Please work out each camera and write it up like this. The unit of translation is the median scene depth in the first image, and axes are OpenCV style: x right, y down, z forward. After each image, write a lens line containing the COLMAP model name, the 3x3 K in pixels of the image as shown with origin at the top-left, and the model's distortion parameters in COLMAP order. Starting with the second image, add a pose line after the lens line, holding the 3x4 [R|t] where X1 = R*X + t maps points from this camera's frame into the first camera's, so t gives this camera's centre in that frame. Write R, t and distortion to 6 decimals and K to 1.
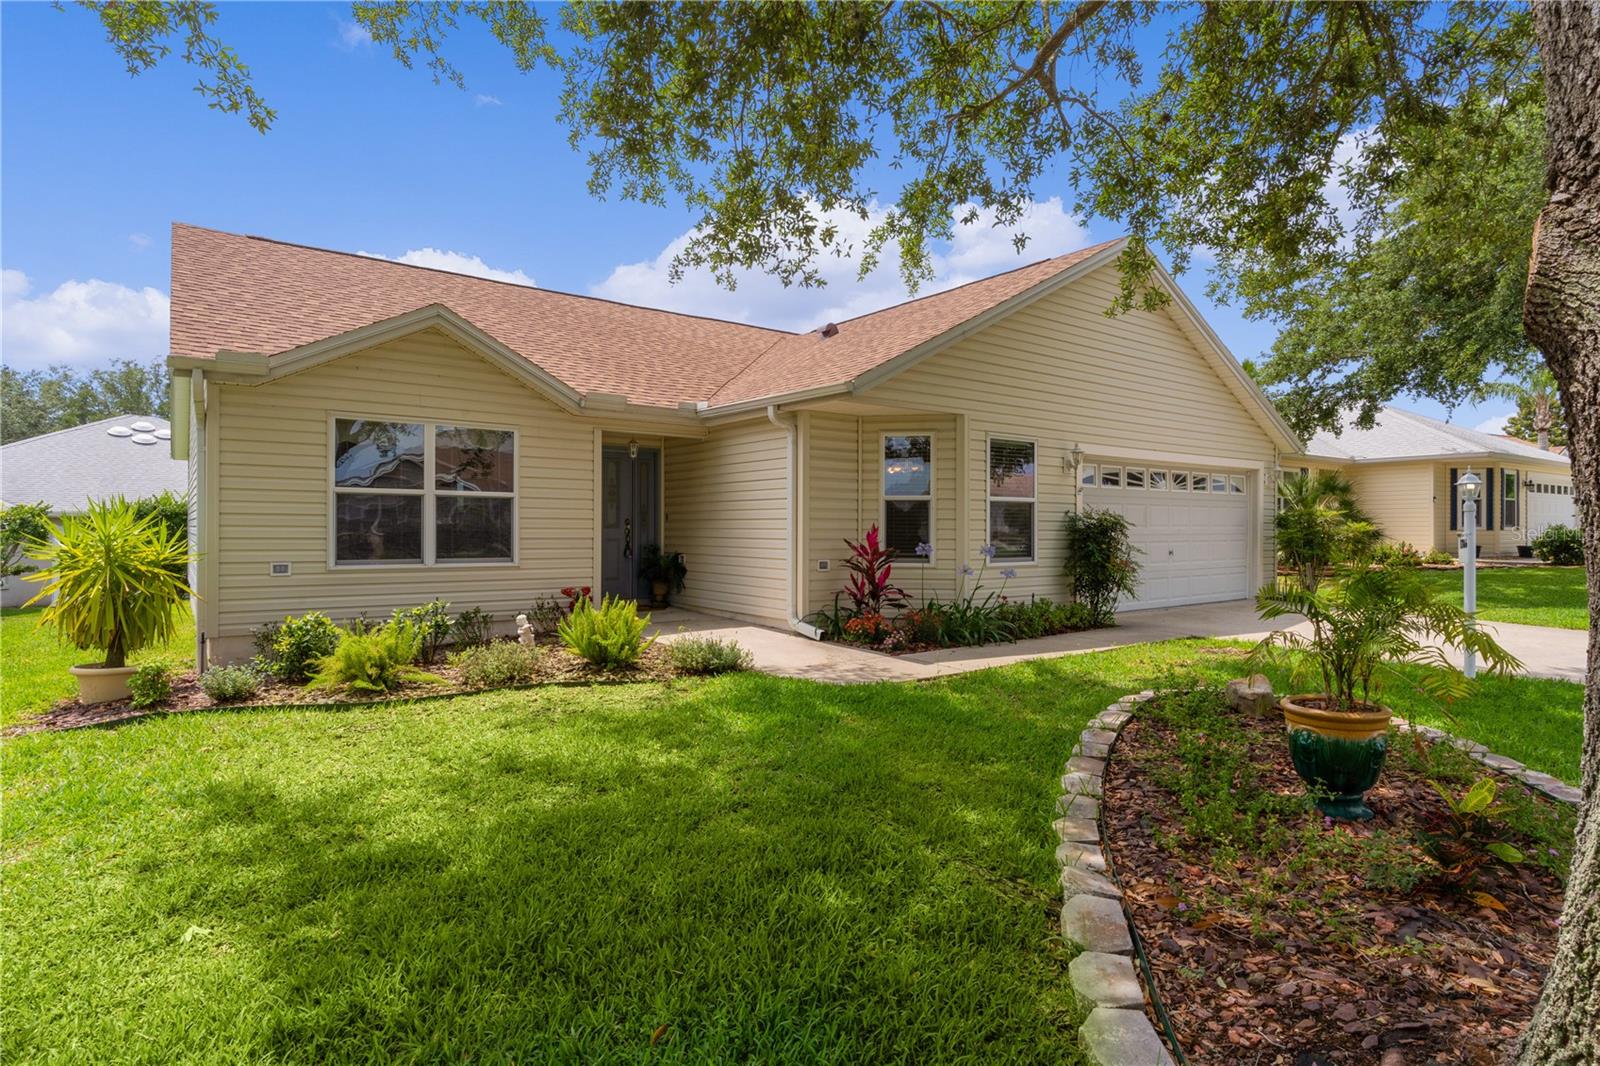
lens RADIAL K [[875.8, 0, 799.9], [0, 875.8, 531.4], [0, 0, 1]] dist [0.001950, 0.000206]
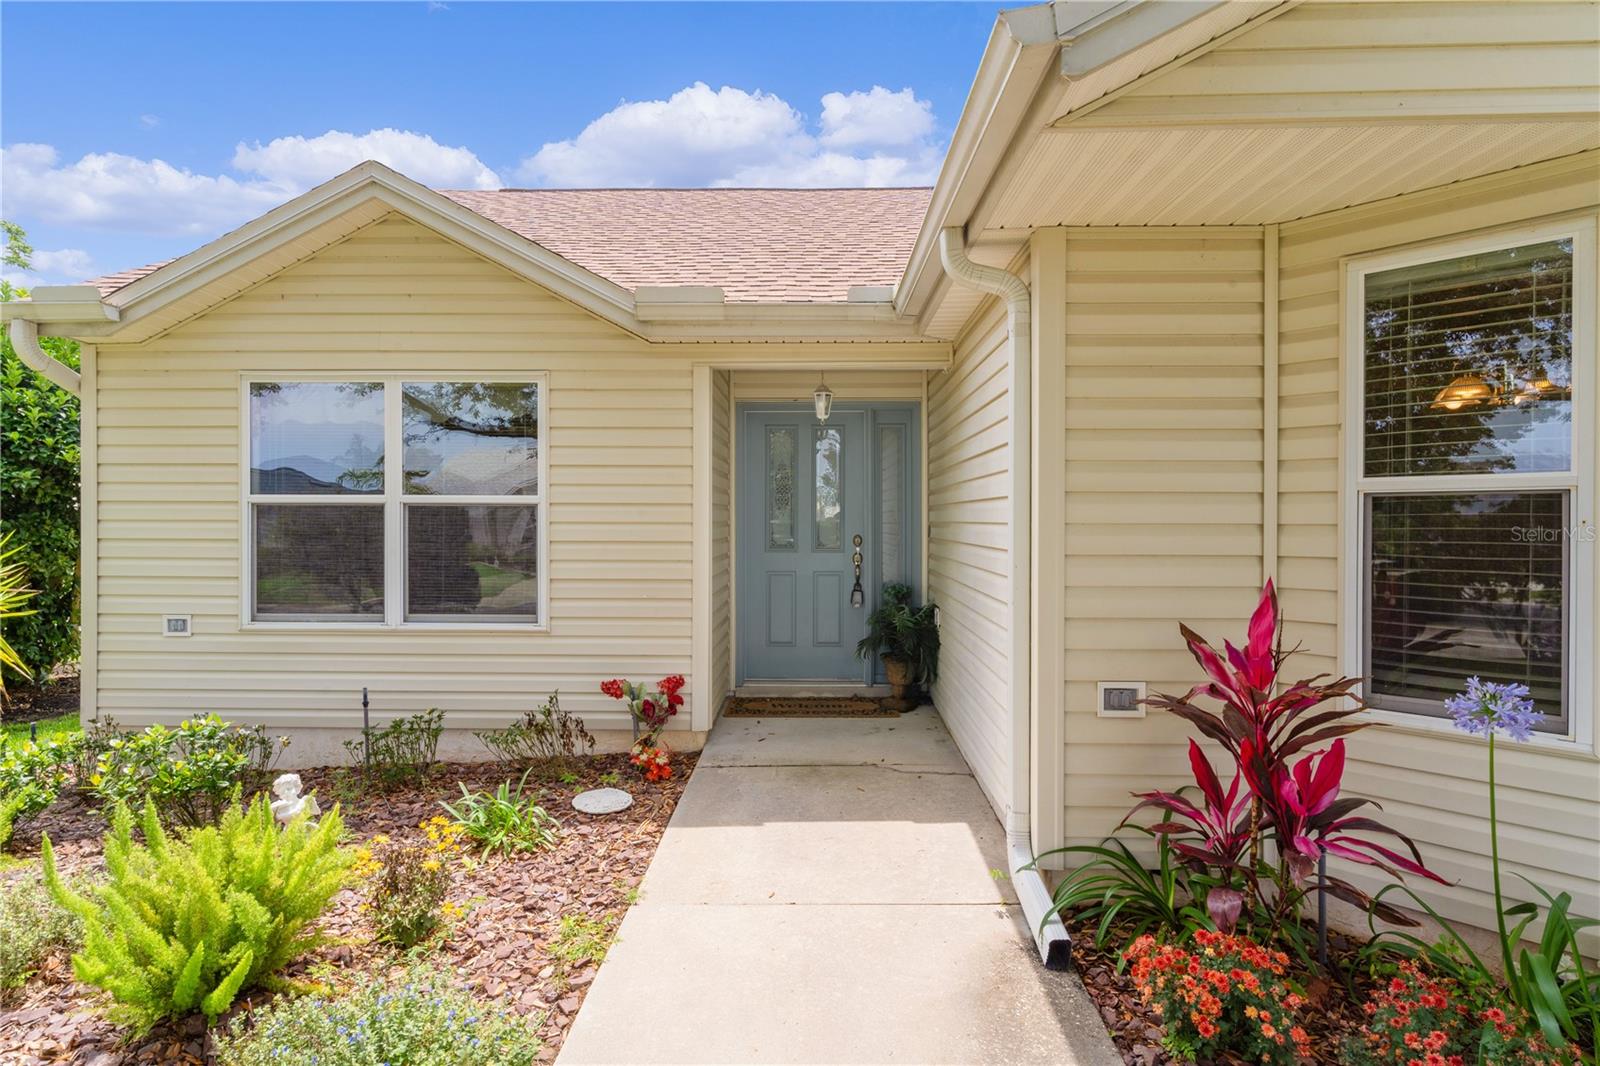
lens RADIAL K [[875.8, 0, 800.7], [0, 875.8, 529.9], [0, 0, 1]] dist [0.001950, 0.000206]
pose [[0.777169, 0.003393, -0.629283, 0.142922], [0.001486, 0.999973, 0.007227, -0.026586], [0.629291, -0.006551, 0.777142, 0.682590]]
